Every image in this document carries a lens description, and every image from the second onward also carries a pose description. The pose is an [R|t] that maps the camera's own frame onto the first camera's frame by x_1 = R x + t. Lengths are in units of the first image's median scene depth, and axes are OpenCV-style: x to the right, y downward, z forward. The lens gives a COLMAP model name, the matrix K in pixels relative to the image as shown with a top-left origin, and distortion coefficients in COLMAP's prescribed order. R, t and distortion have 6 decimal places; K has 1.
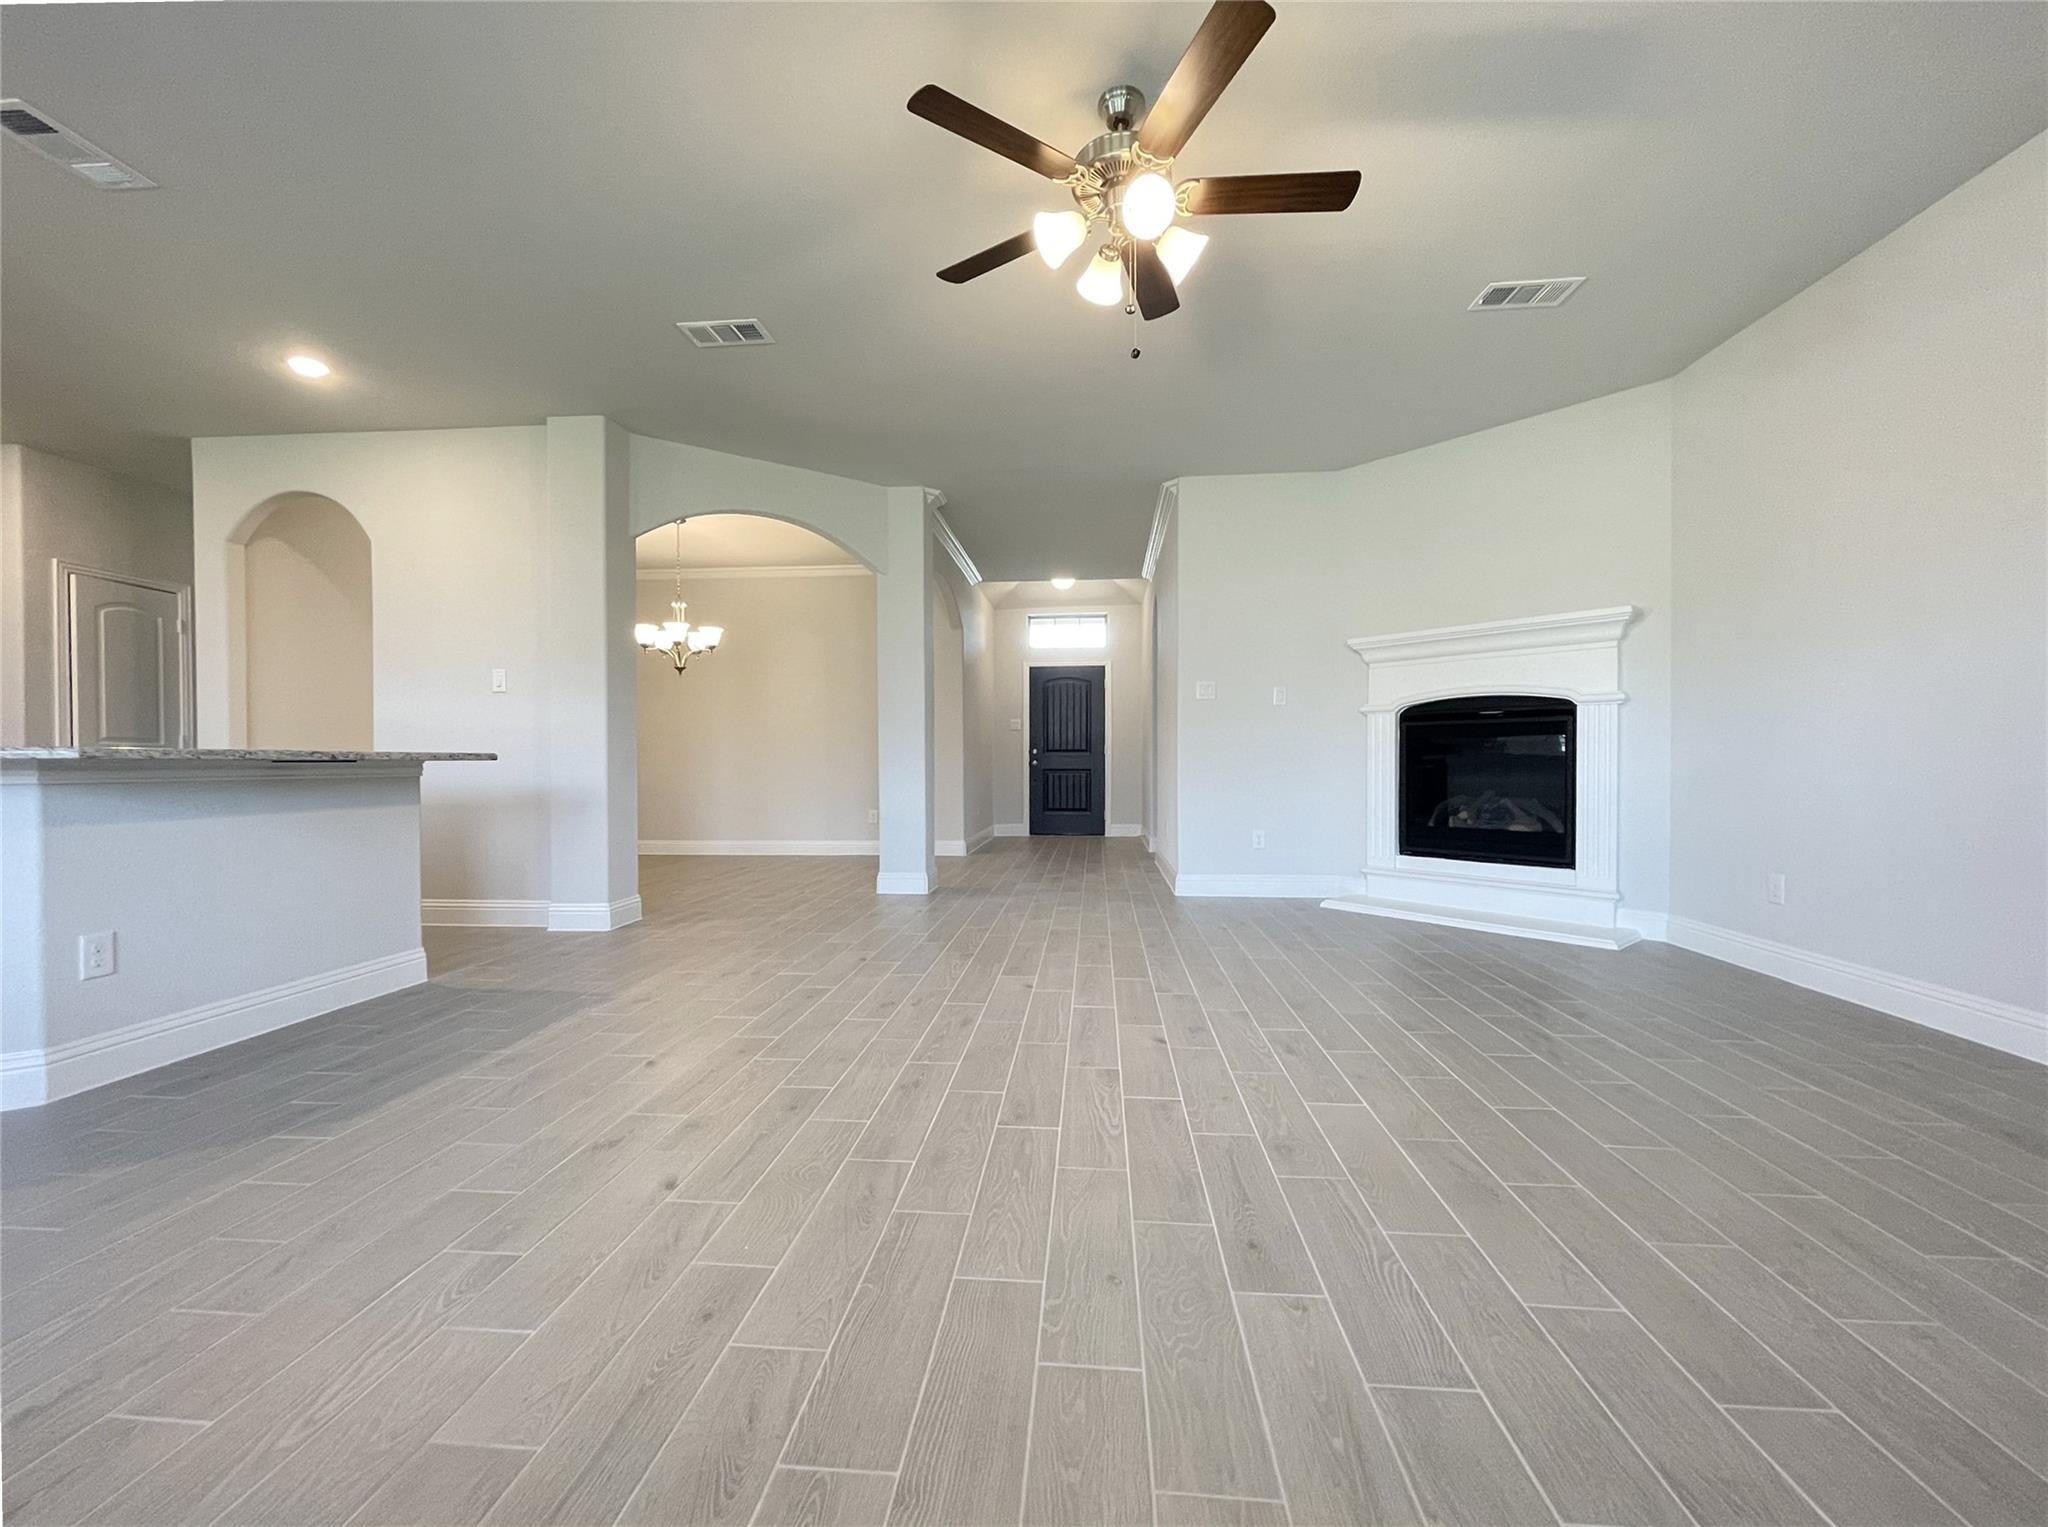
lens RADIAL K [[827.1, 0, 1011.5], [0, 827.1, 767.4], [0, 0, 1]] dist [0.003748, -0.000015]
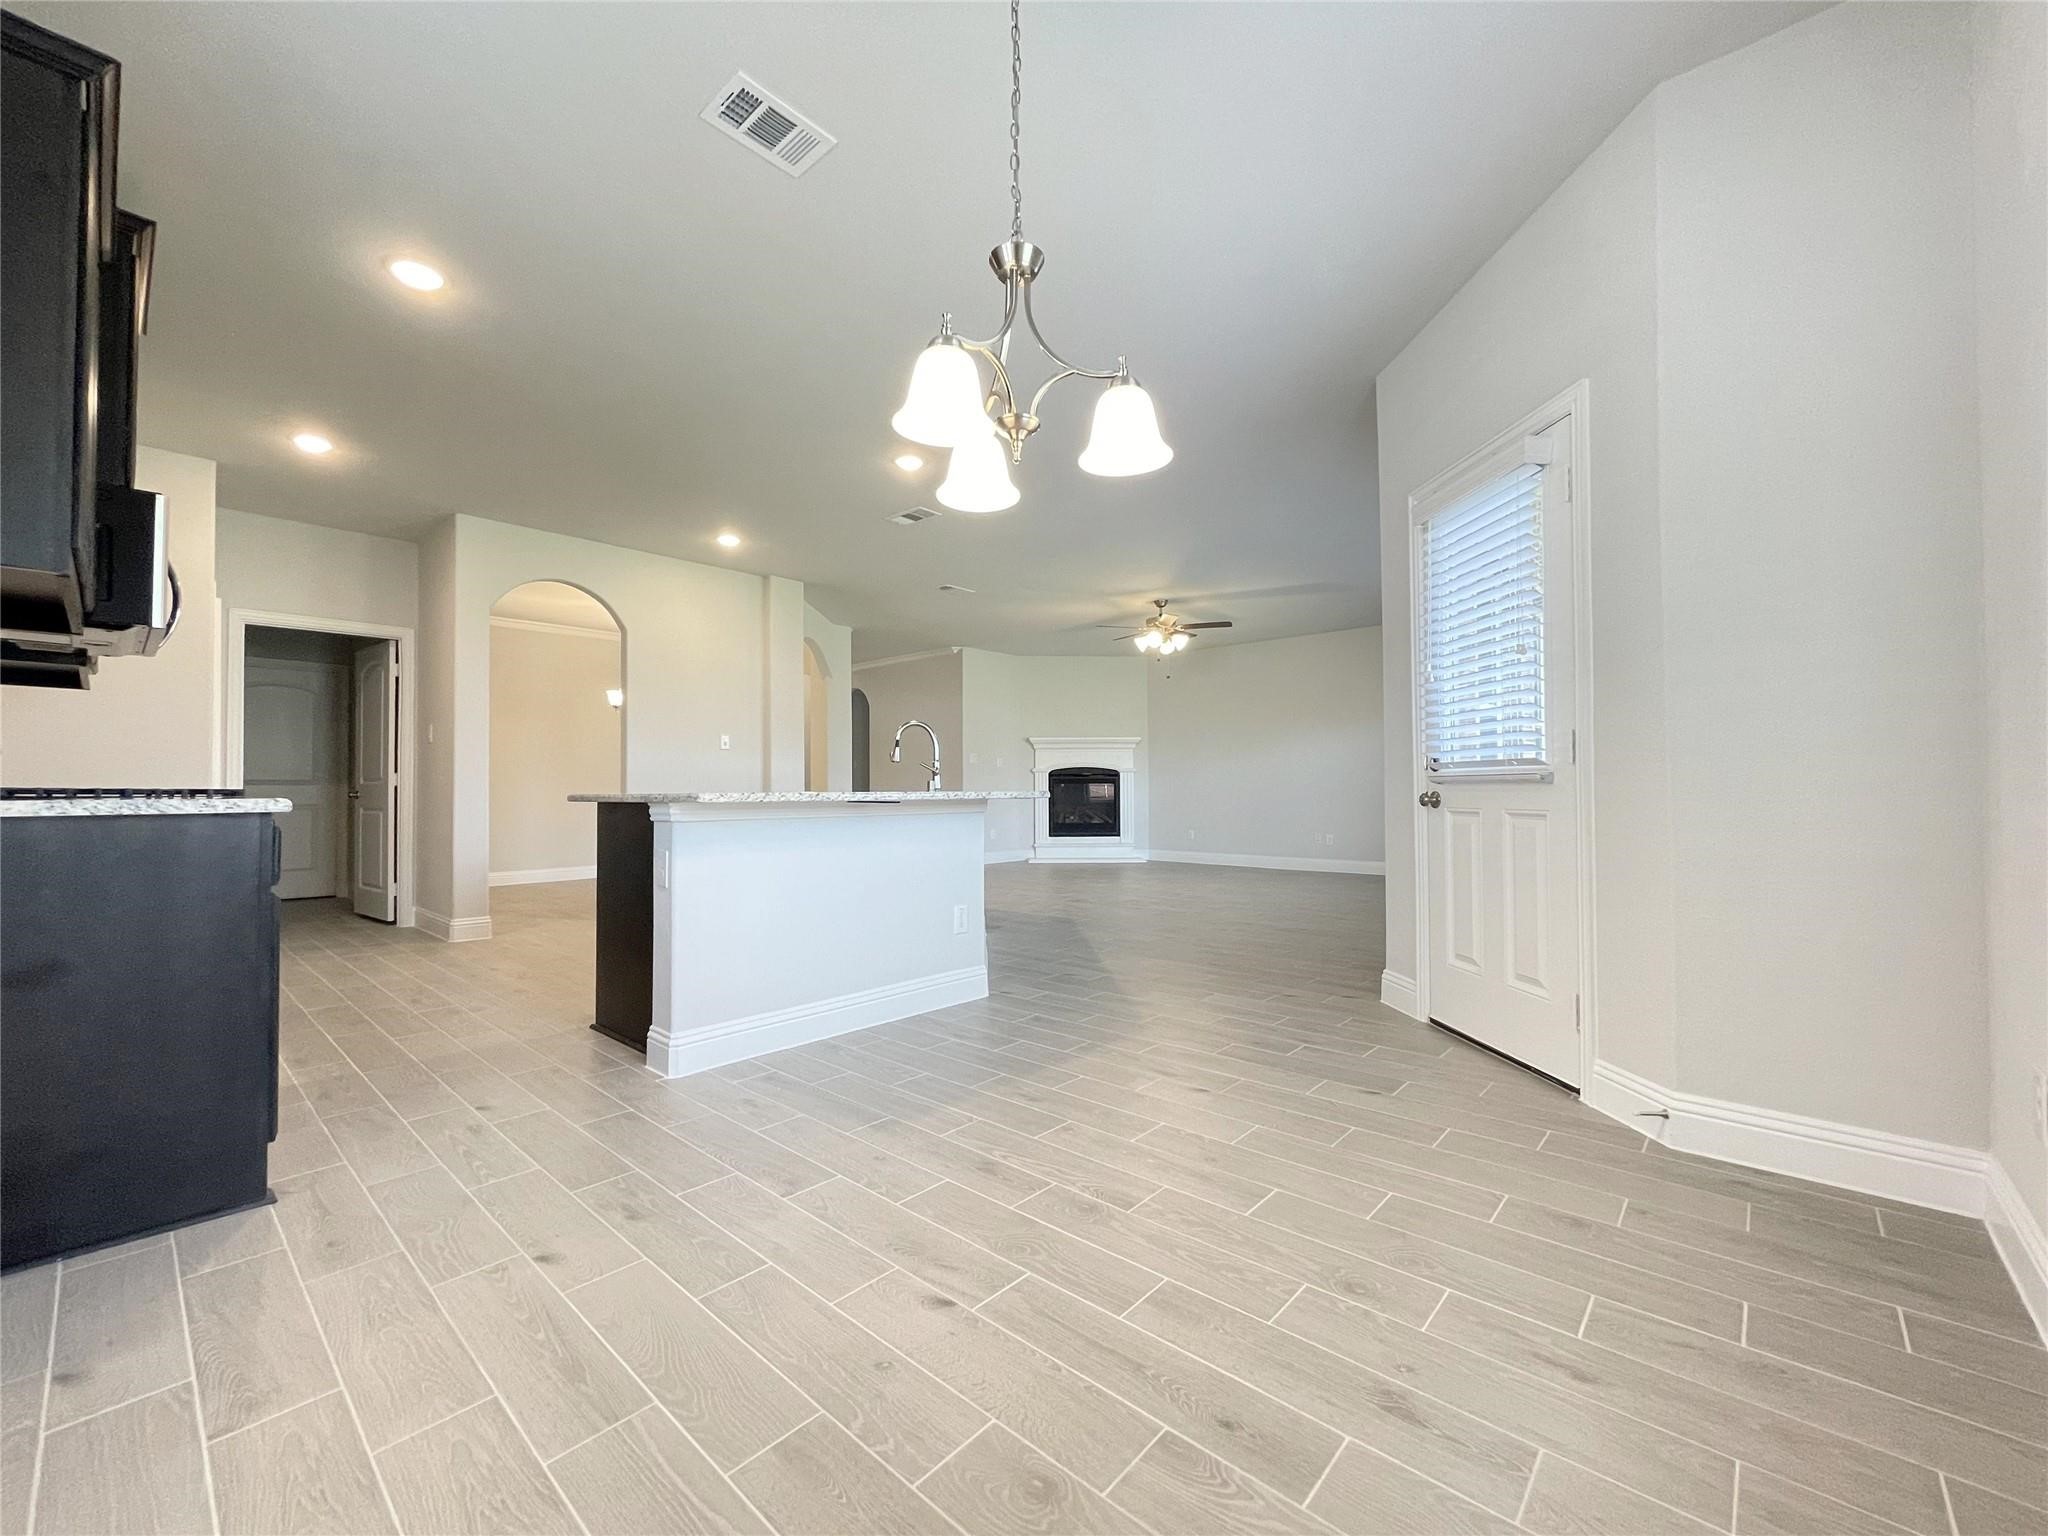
lens RADIAL K [[827.1, 0, 1024.8], [0, 827.1, 781.9], [0, 0, 1]] dist [0.003748, -0.000015]
pose [[0.590337, 0.022643, 0.806839, -1.517076], [0.000549, 0.999595, -0.028454, 0.023106], [-0.807157, 0.017240, 0.590085, -0.212588]]
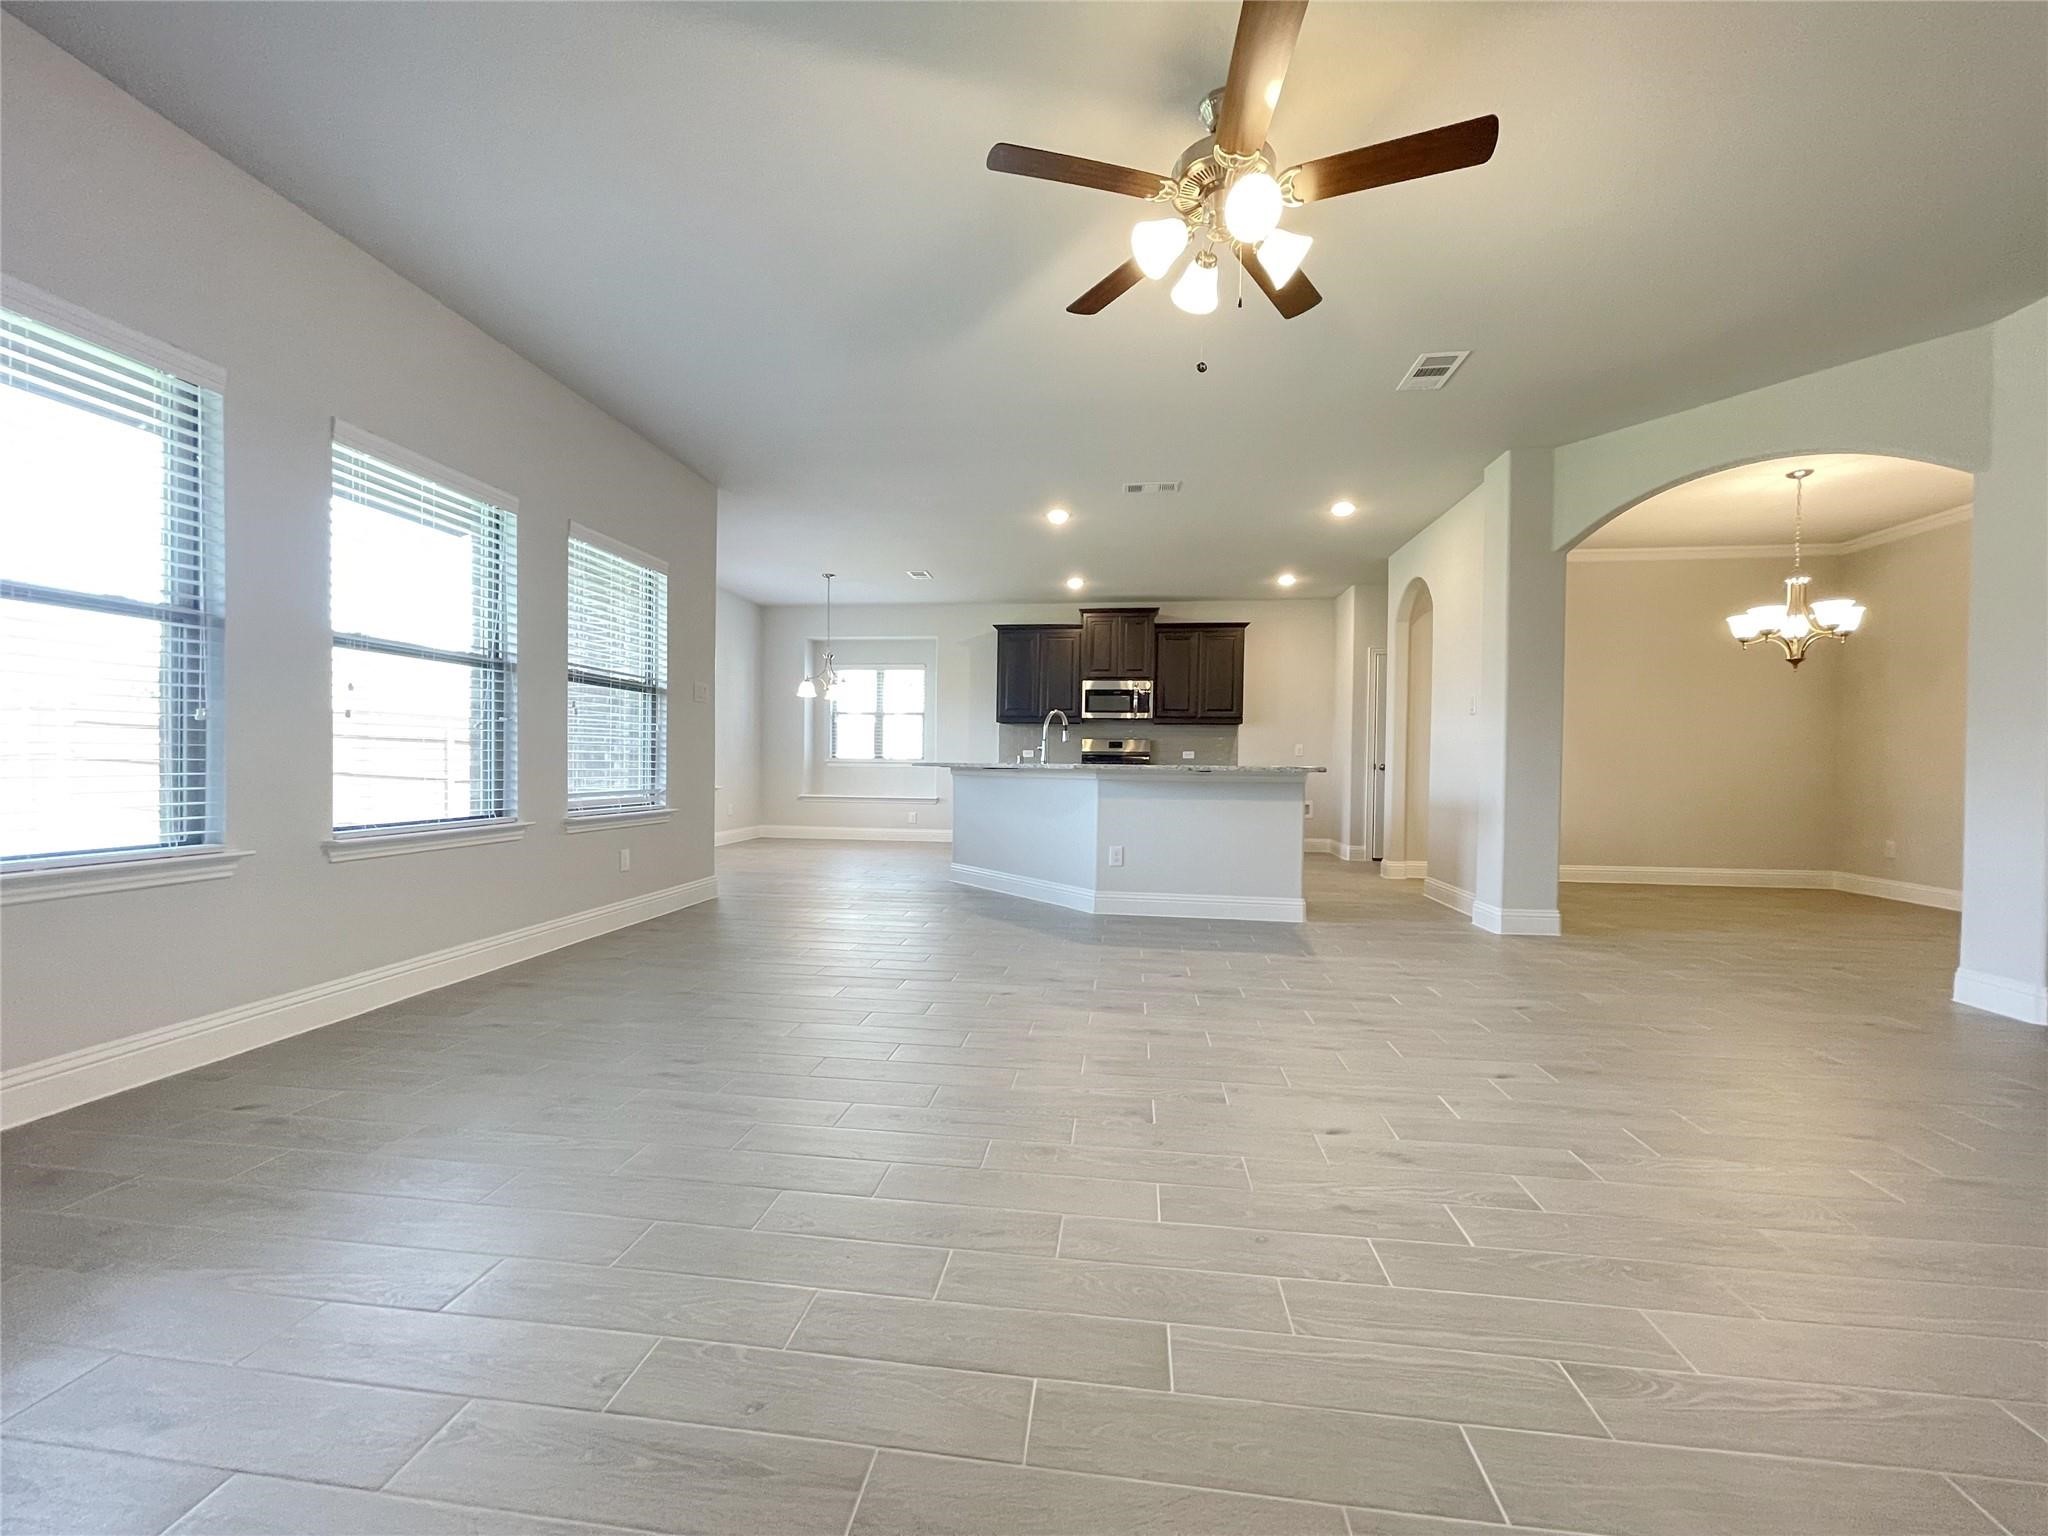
lens RADIAL K [[827.1, 0, 1044.1], [0, 827.1, 776.4], [0, 0, 1]] dist [0.003748, -0.000015]
pose [[-0.004173, 0.021736, -0.999755, 0.604742], [-0.020218, 0.999558, 0.021816, -0.018260], [0.999787, 0.020304, -0.003731, 0.436060]]
